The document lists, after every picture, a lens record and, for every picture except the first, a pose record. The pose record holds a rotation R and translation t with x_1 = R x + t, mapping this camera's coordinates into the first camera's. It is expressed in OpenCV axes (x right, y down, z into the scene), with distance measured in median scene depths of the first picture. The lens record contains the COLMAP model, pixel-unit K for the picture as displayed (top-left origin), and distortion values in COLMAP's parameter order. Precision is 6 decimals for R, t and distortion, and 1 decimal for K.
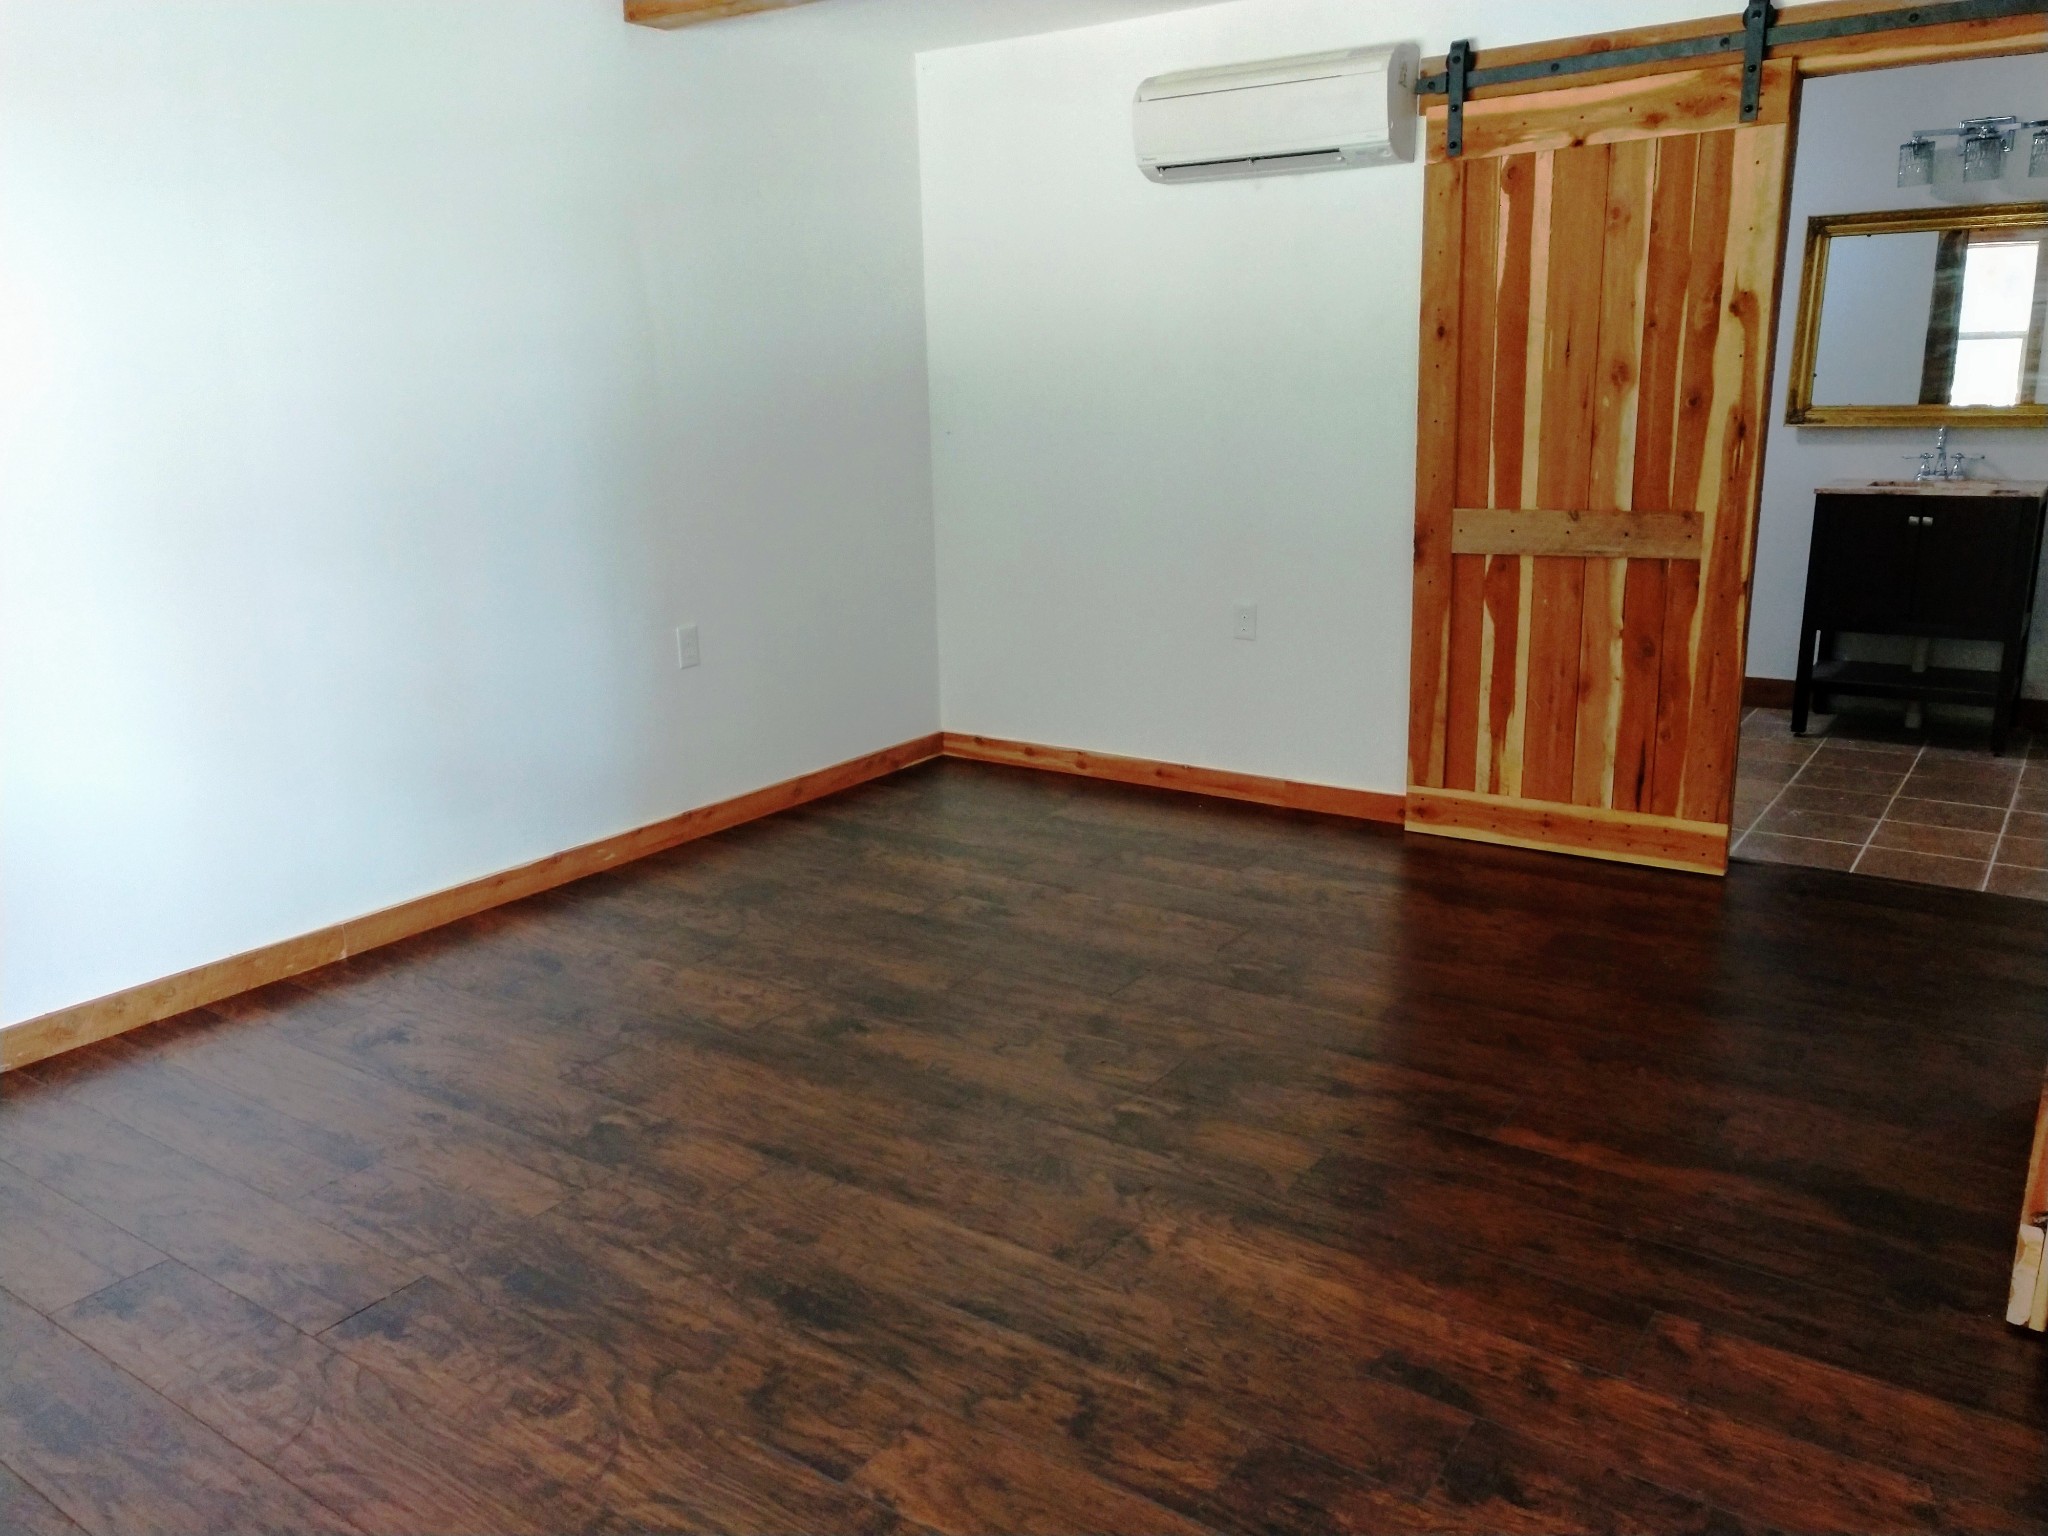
lens RADIAL K [[1554.1, 0, 1013.3], [0, 1554.1, 781.4], [0, 0, 1]] dist [0.028188, -0.004437]
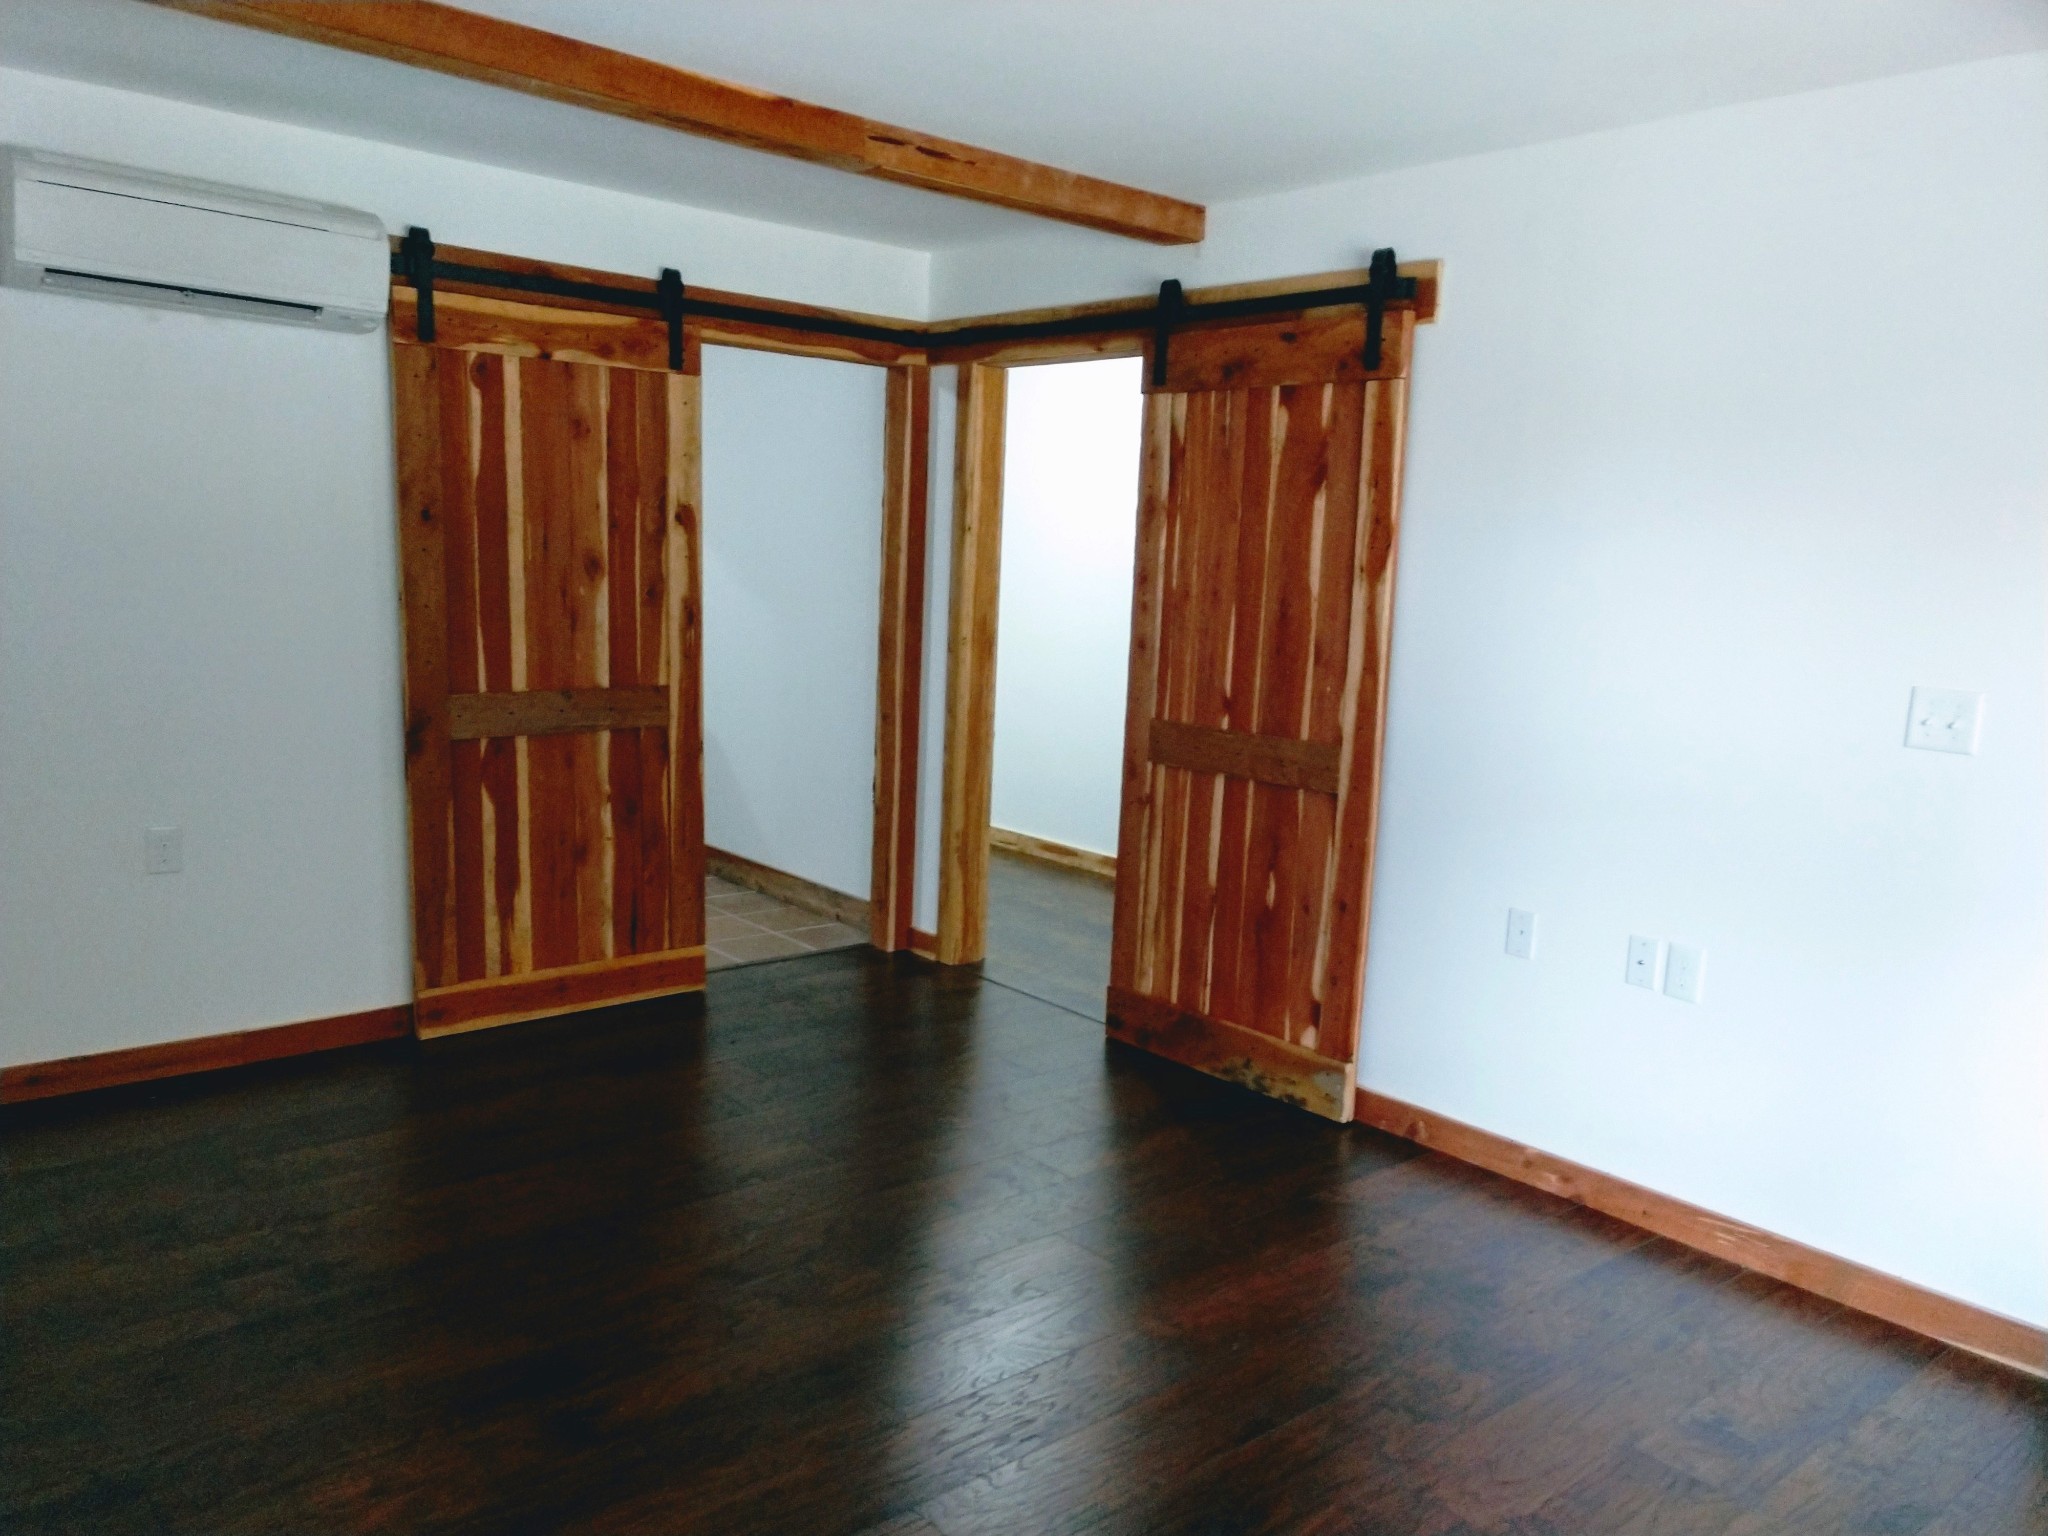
lens RADIAL K [[1554.1, 0, 1006.6], [0, 1554.1, 780.7], [0, 0, 1]] dist [0.028188, -0.004437]
pose [[0.239671, -0.108227, 0.964803, -0.608177], [0.203013, 0.977384, 0.059207, -0.116215], [-0.949391, 0.181677, 0.256222, 0.458600]]
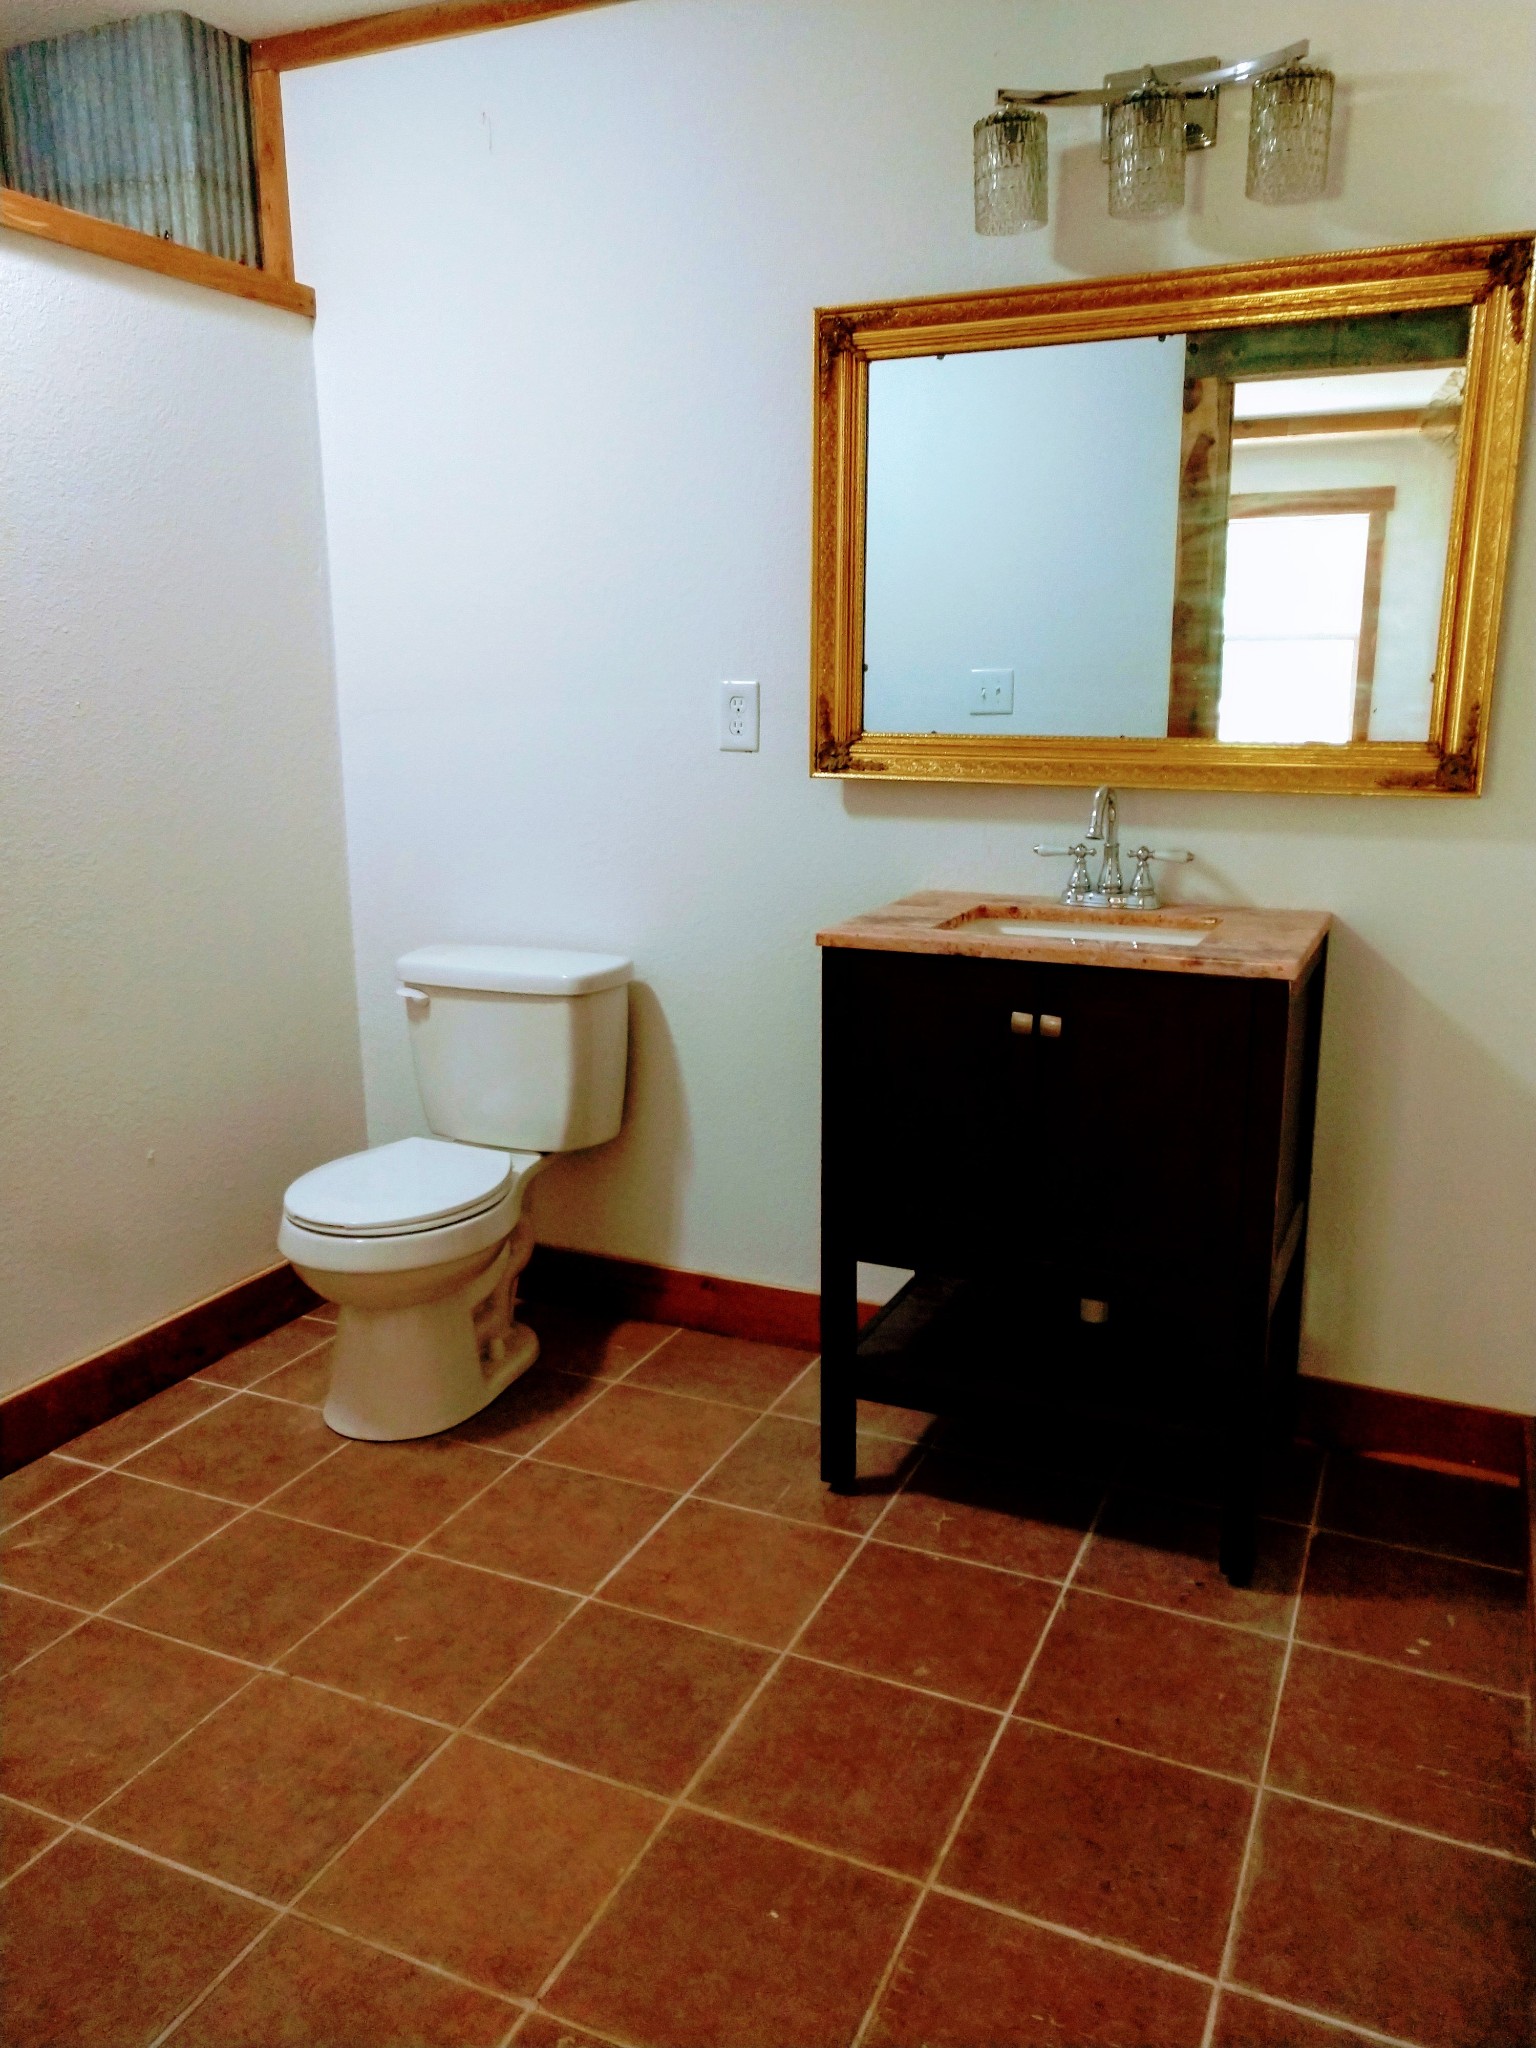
lens RADIAL K [[1554.1, 0, 761.7], [0, 1554.1, 1022.3], [0, 0, 1]] dist [0.028188, -0.004437]
pose [[0.981303, -0.014861, 0.191896, 0.368786], [0.023443, 0.998820, -0.042529, -0.128560], [-0.191037, 0.046233, 0.980493, 0.530459]]
